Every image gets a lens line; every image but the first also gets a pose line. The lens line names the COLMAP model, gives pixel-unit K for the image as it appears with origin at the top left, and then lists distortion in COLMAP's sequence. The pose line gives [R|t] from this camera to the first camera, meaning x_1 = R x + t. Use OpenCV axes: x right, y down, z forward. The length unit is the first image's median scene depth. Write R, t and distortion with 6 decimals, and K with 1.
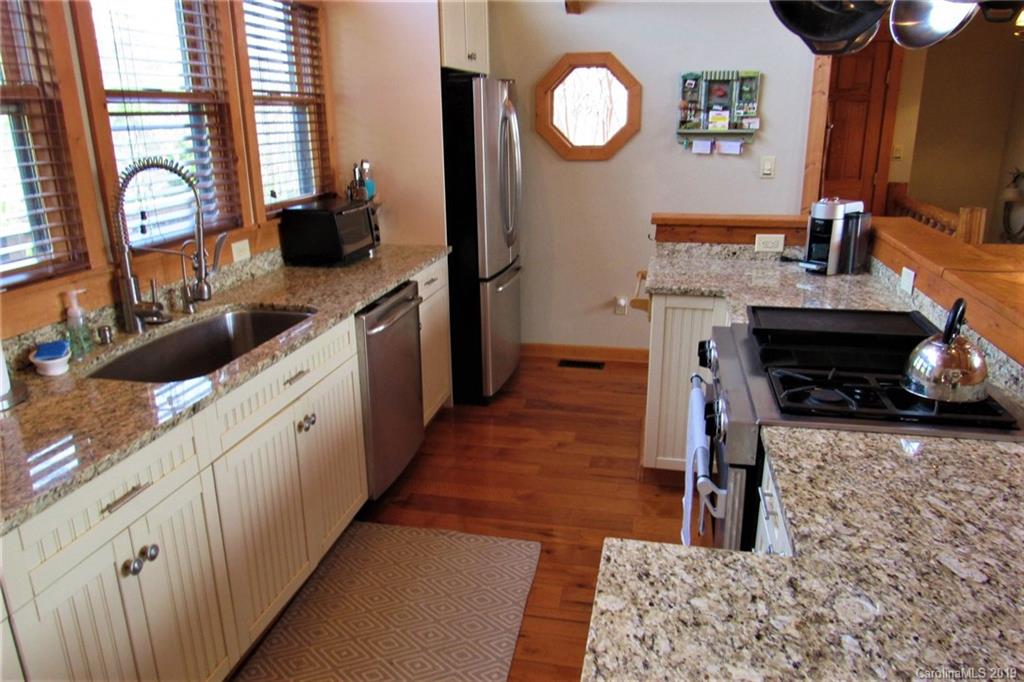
lens RADIAL K [[731.1, 0, 510.1], [0, 731.1, 339.5], [0, 0, 1]] dist [-0.036719, 0.009873]
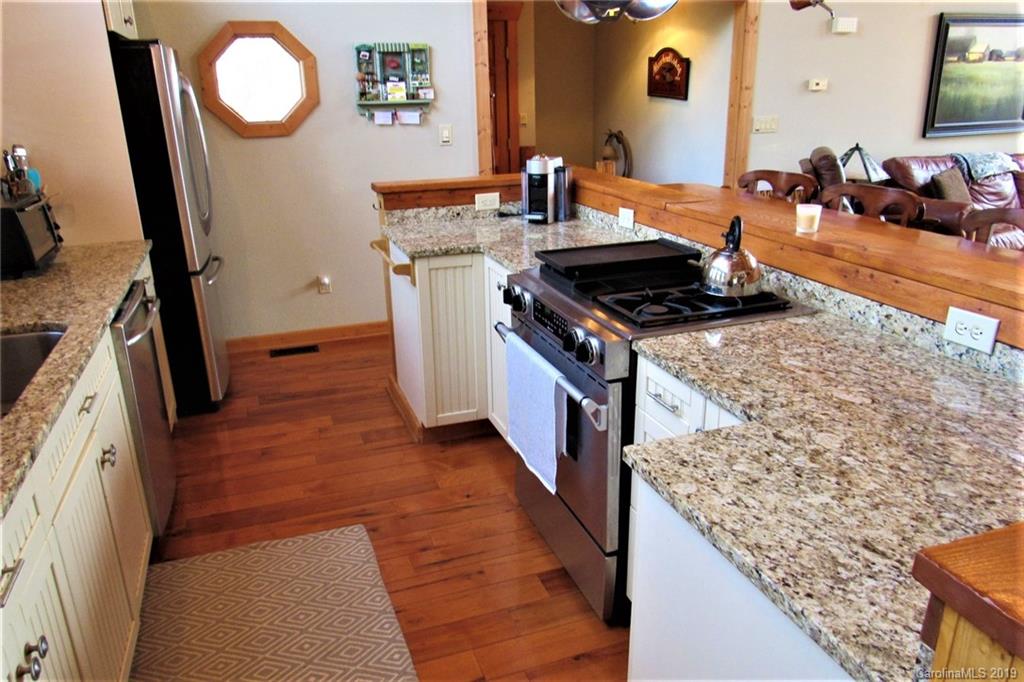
lens RADIAL K [[731.1, 0, 512.3], [0, 731.1, 340.9], [0, 0, 1]] dist [-0.036719, 0.009873]
pose [[0.847979, -0.176566, 0.499756, -0.211828], [0.164470, 0.983995, 0.068580, 0.003845], [-0.503866, 0.024040, 0.863447, 0.049068]]
